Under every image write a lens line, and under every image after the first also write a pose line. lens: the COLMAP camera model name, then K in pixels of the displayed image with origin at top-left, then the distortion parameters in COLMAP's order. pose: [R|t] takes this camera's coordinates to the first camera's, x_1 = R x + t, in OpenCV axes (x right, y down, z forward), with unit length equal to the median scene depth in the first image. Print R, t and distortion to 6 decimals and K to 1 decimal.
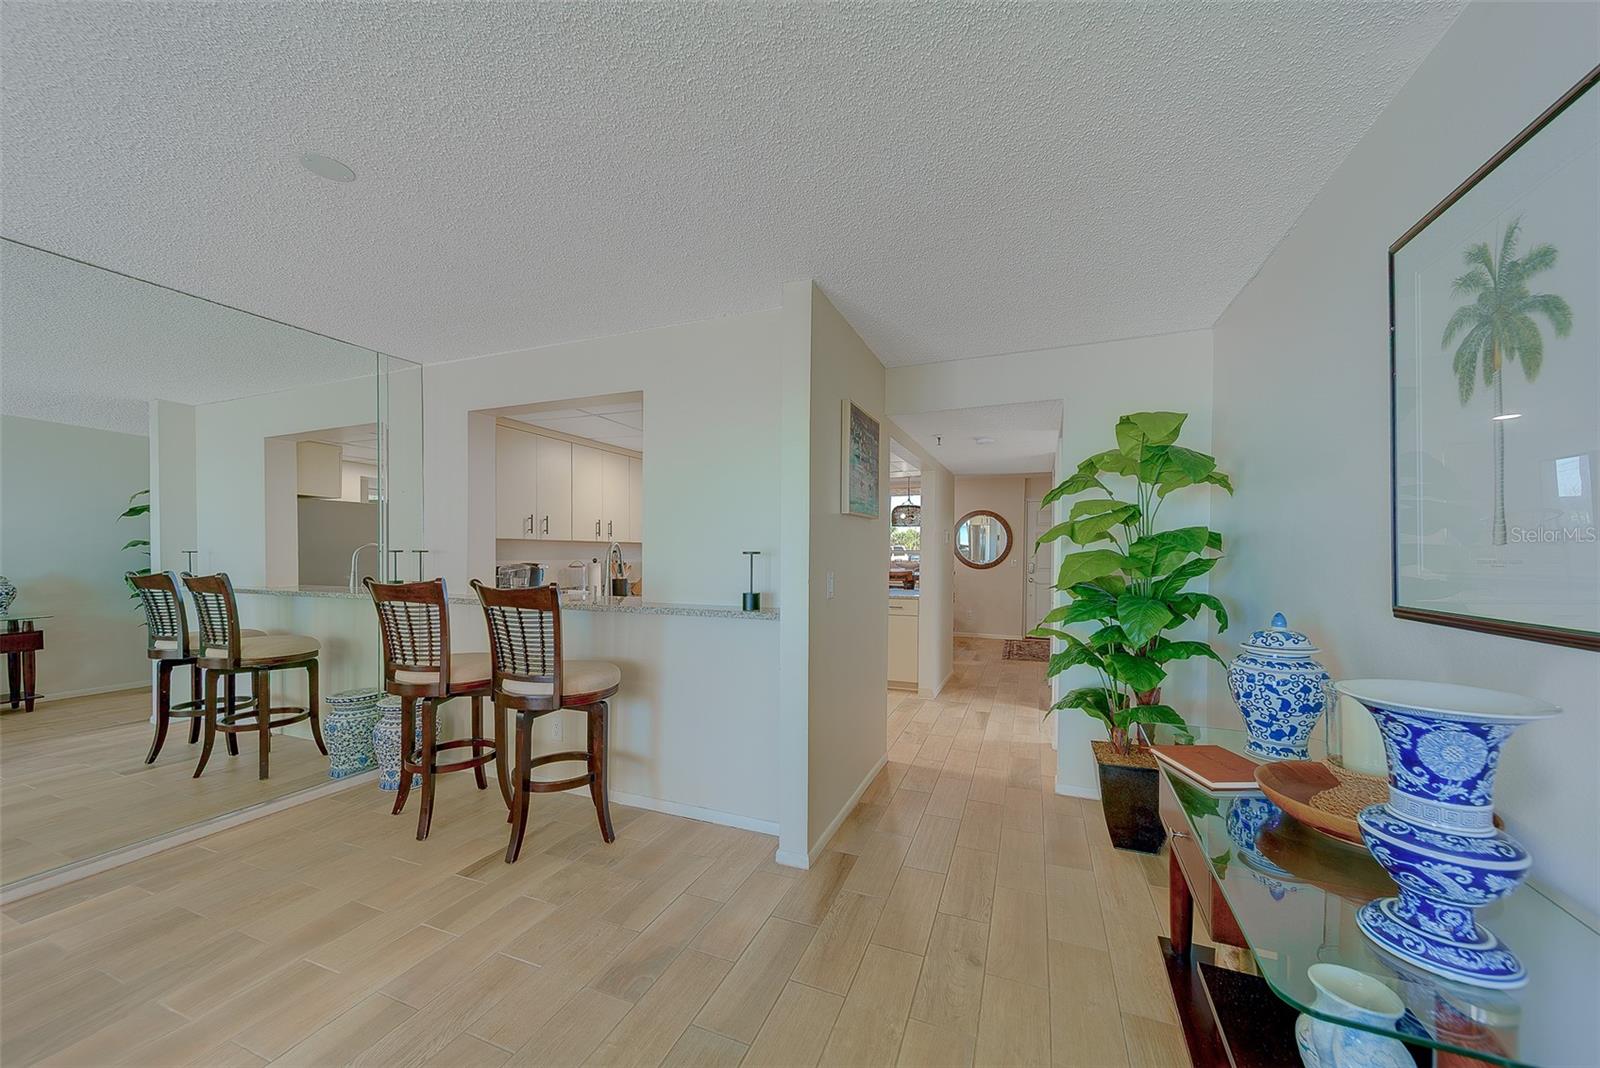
lens RADIAL K [[575.1, 0, 809.3], [0, 575.1, 557.3], [0, 0, 1]] dist [0.005648, -0.000219]
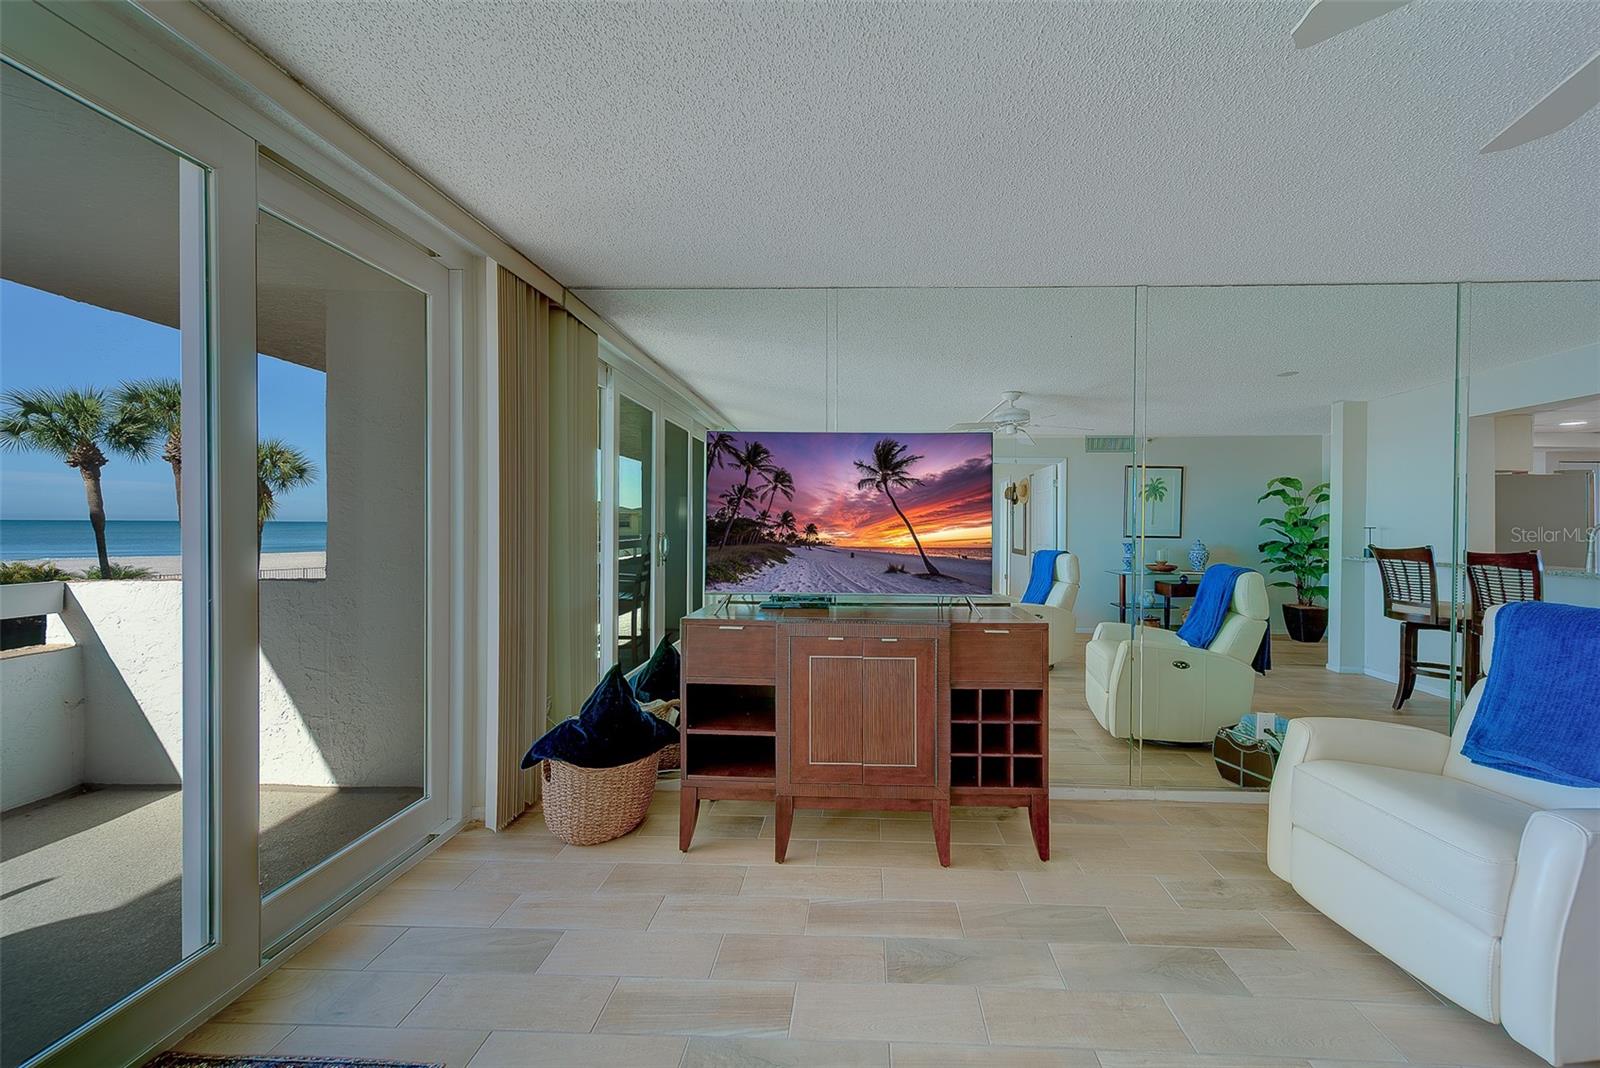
lens RADIAL K [[577.8, 0, 845.1], [0, 577.8, 533.3], [0, 0, 1]] dist [0.001722, 0.000297]
pose [[0.335915, 0.008406, -0.941855, -0.541991], [-0.005759, 0.999960, 0.006870, -0.004774], [0.941875, 0.003116, 0.335950, -0.621679]]
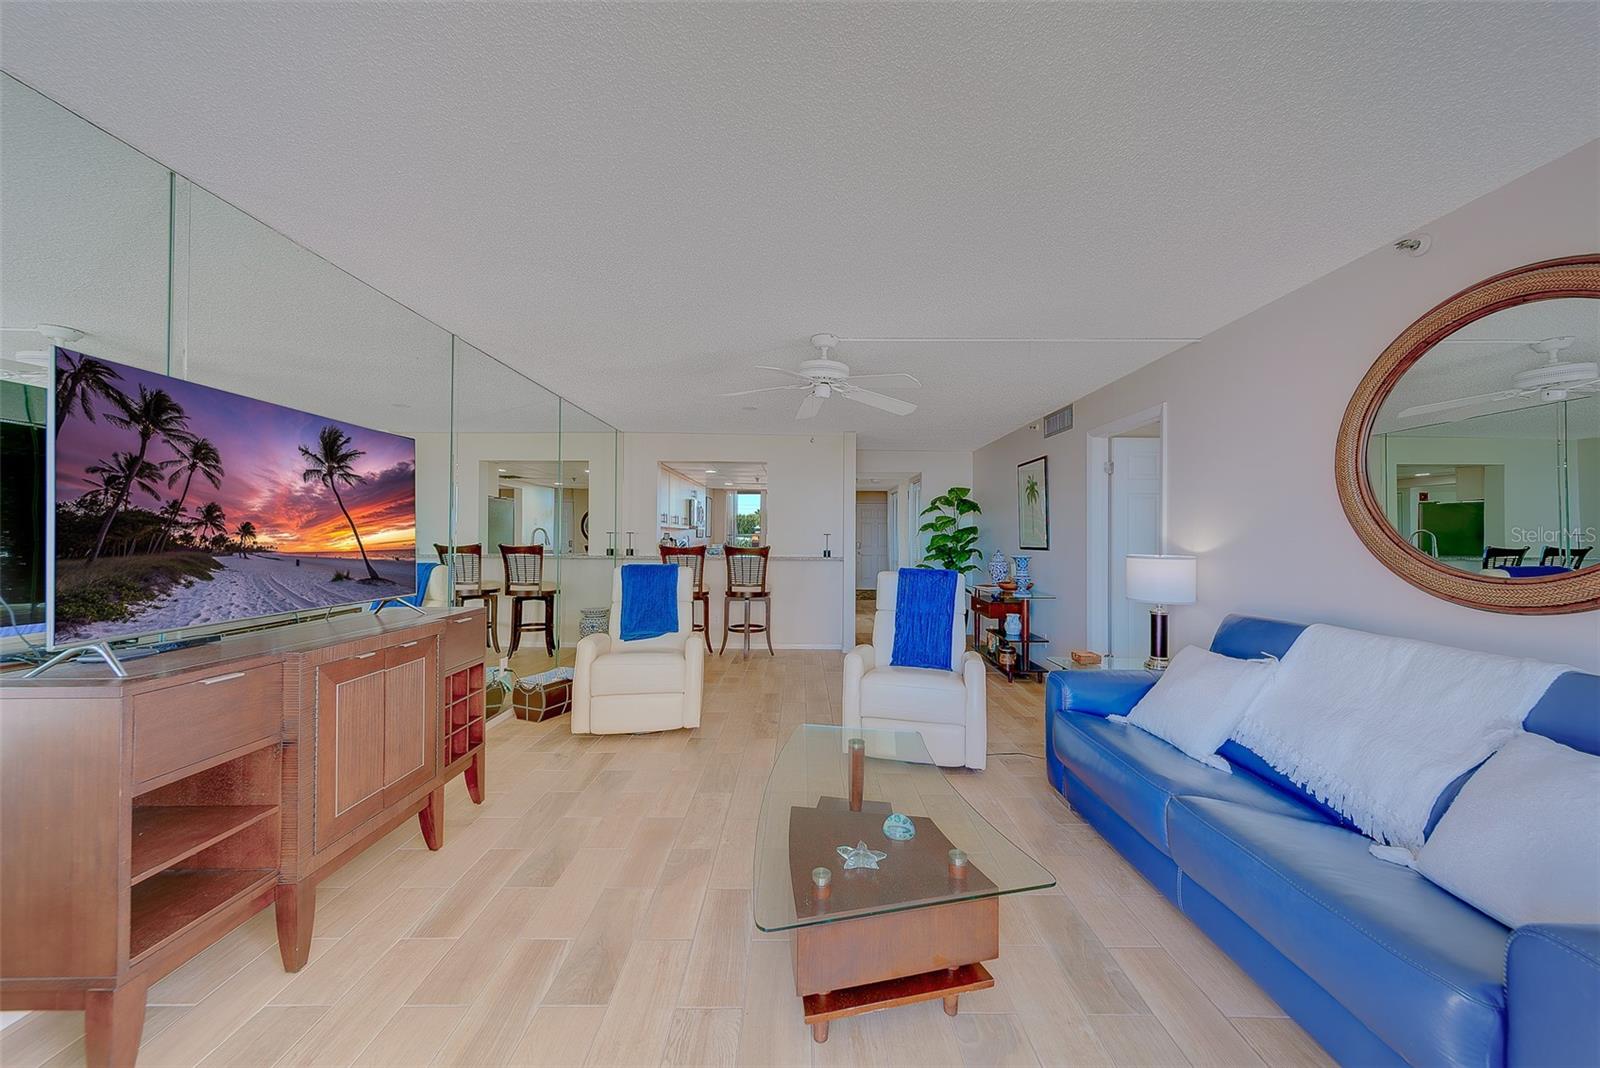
lens RADIAL K [[563.2, 0, 821.3], [0, 563.2, 529.1], [0, 0, 1]] dist [0.005645, 0.000098]
pose [[0.918621, 0.005189, 0.395106, -1.095809], [0.001269, 0.999870, -0.016082, 0.006345], [-0.395138, 0.015275, 0.918495, -1.250059]]
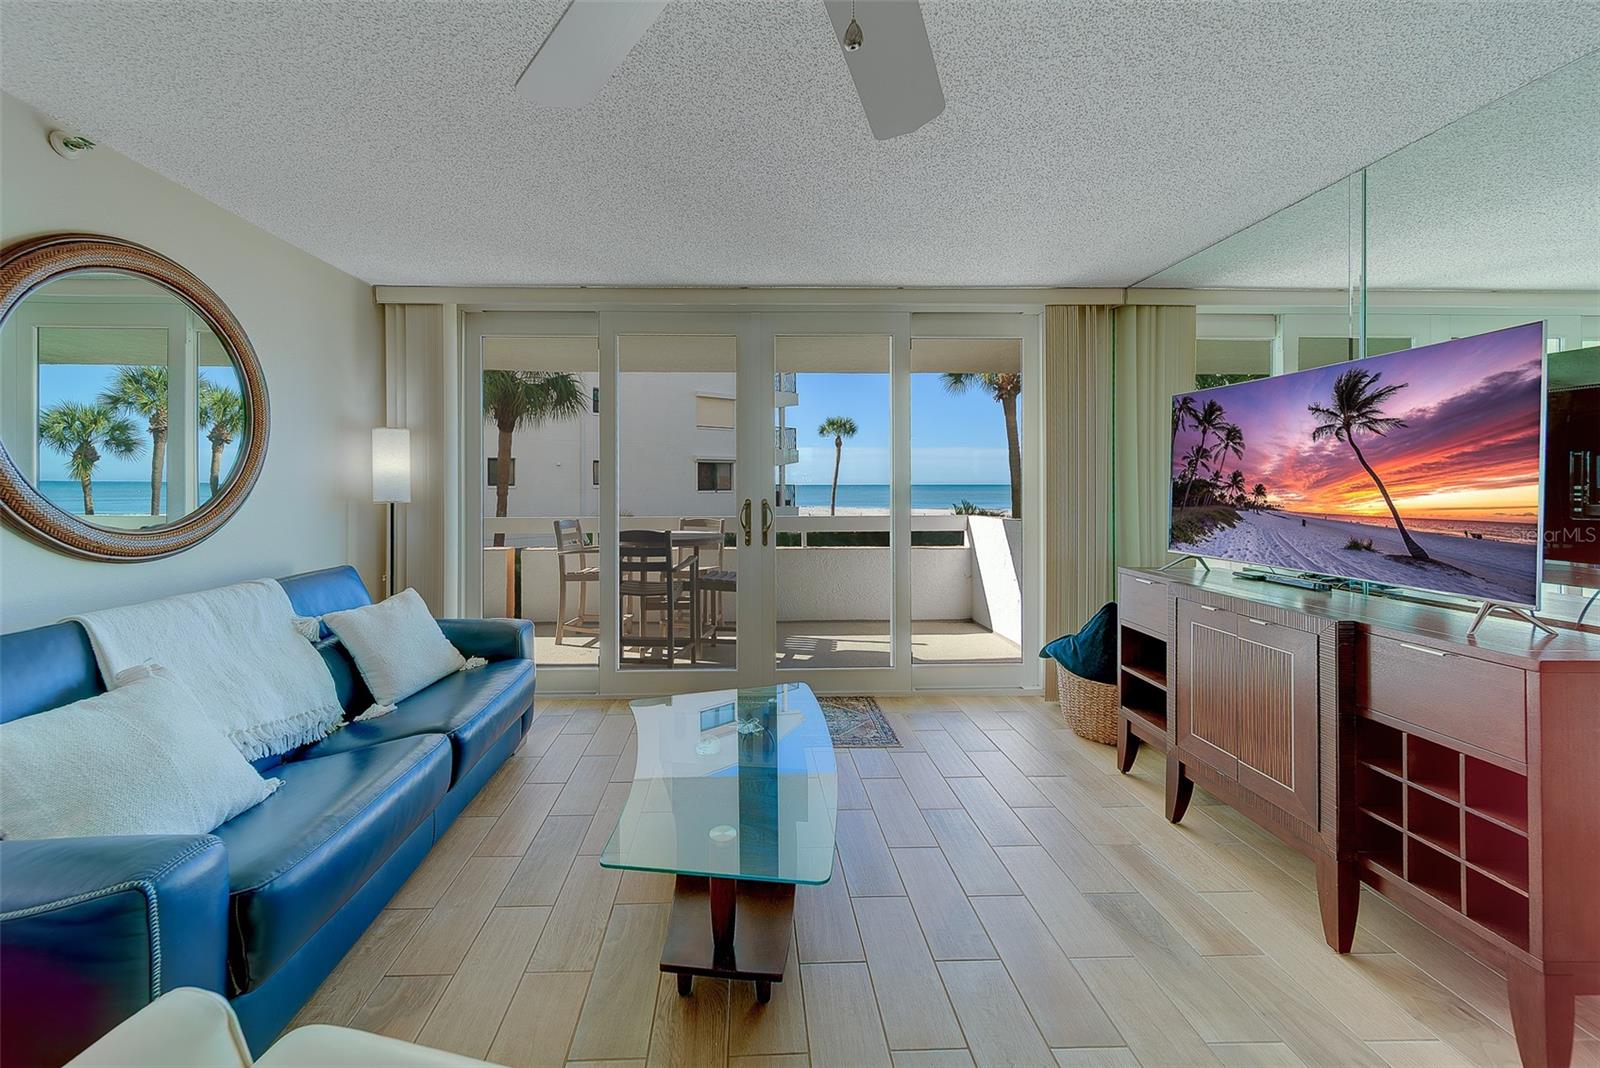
lens RADIAL K [[594.2, 0, 761.6], [0, 594.2, 491.1], [0, 0, 1]] dist [0.007028, 0.000093]
pose [[-0.922482, -0.002479, -0.386031, -0.464959], [-0.006489, 0.999938, 0.009084, -0.006984], [0.385985, 0.010885, -0.922441, 0.163233]]
